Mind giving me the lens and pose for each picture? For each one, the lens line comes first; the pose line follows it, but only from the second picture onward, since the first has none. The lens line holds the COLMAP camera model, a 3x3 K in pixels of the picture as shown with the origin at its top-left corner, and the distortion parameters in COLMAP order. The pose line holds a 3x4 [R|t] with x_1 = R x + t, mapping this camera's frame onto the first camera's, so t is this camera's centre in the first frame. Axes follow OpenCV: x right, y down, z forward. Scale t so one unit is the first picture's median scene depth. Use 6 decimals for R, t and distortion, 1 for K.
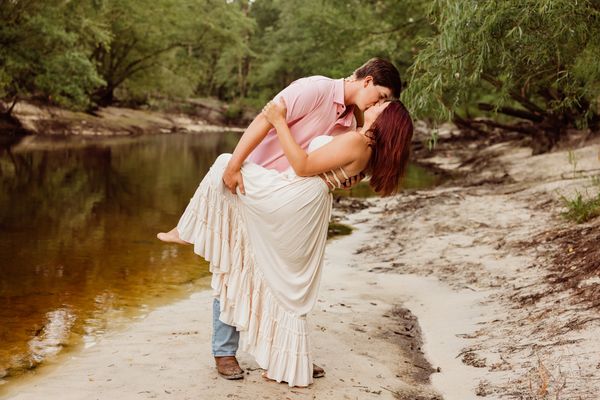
lens RADIAL K [[781.9, 0, 302.5], [0, 781.9, 203.9], [0, 0, 1]] dist [-0.012217, 0.000000]
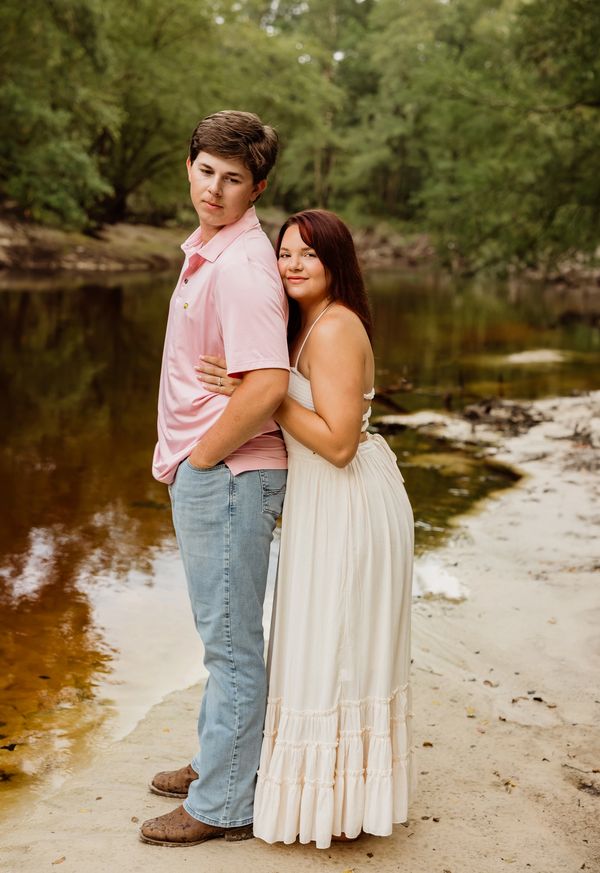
lens RADIAL K [[1086.8, 0, 292.7], [0, 1086.8, 430.8], [0, 0, 1]] dist [-0.007605, 0.000000]
pose [[0.995314, 0.026906, -0.092873, -0.013357], [-0.019635, 0.996734, 0.078337, -0.027628], [0.094677, -0.076146, 0.992592, 0.099687]]
